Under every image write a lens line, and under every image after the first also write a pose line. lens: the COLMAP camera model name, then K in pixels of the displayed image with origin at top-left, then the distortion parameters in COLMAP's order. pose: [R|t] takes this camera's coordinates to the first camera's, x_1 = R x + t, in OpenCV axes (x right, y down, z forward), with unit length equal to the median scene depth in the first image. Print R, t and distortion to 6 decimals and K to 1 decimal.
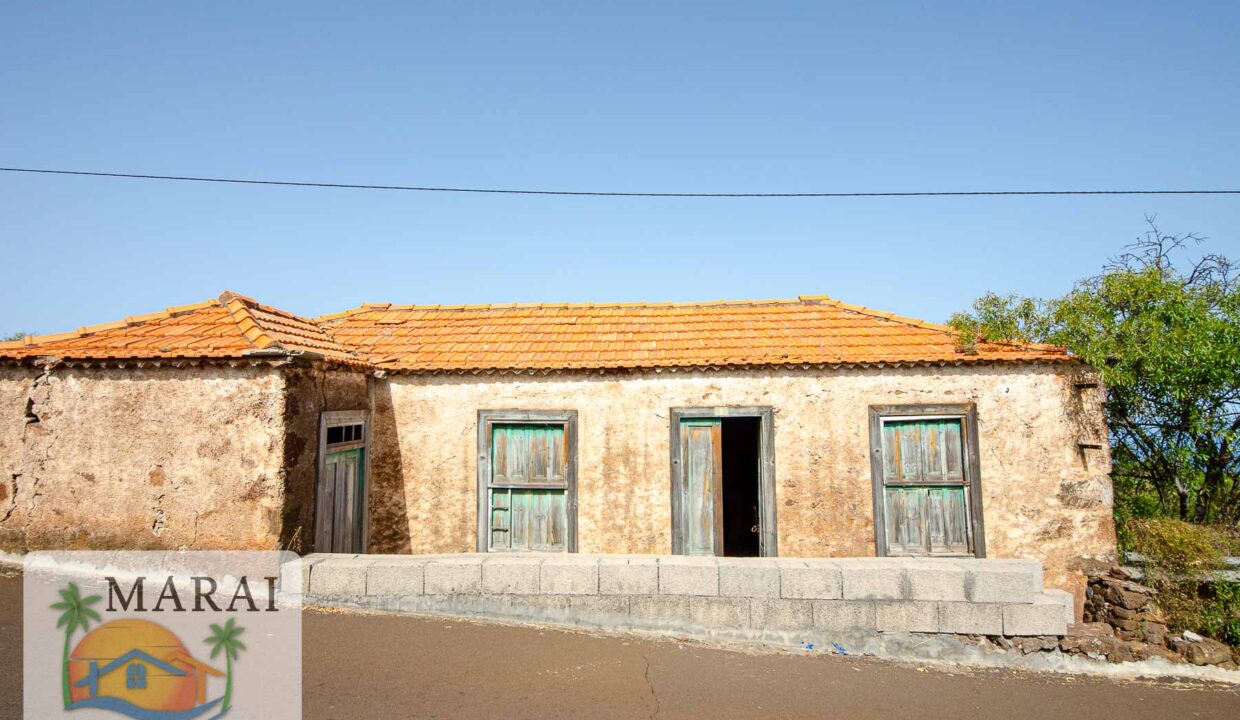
lens RADIAL K [[569.5, 0, 611.6], [0, 569.5, 370.1], [0, 0, 1]] dist [0.025541, -0.024724]
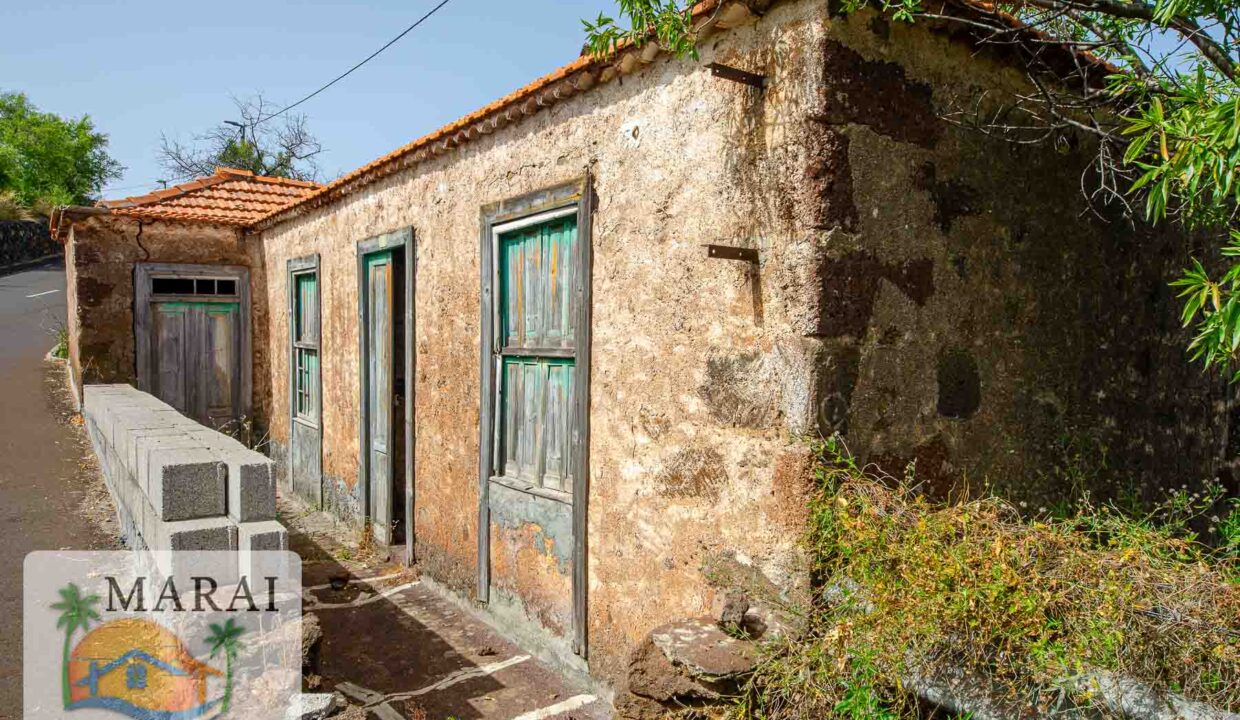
lens RADIAL K [[824.5, 0, 619.0], [0, 824.5, 369.0], [0, 0, 1]] dist [0.052468, -0.049794]
pose [[0.622279, 0.041850, -0.781676, 1.165720], [0.046412, 0.994841, 0.090209, 0.152075], [0.781419, -0.092414, 0.617126, 0.613281]]
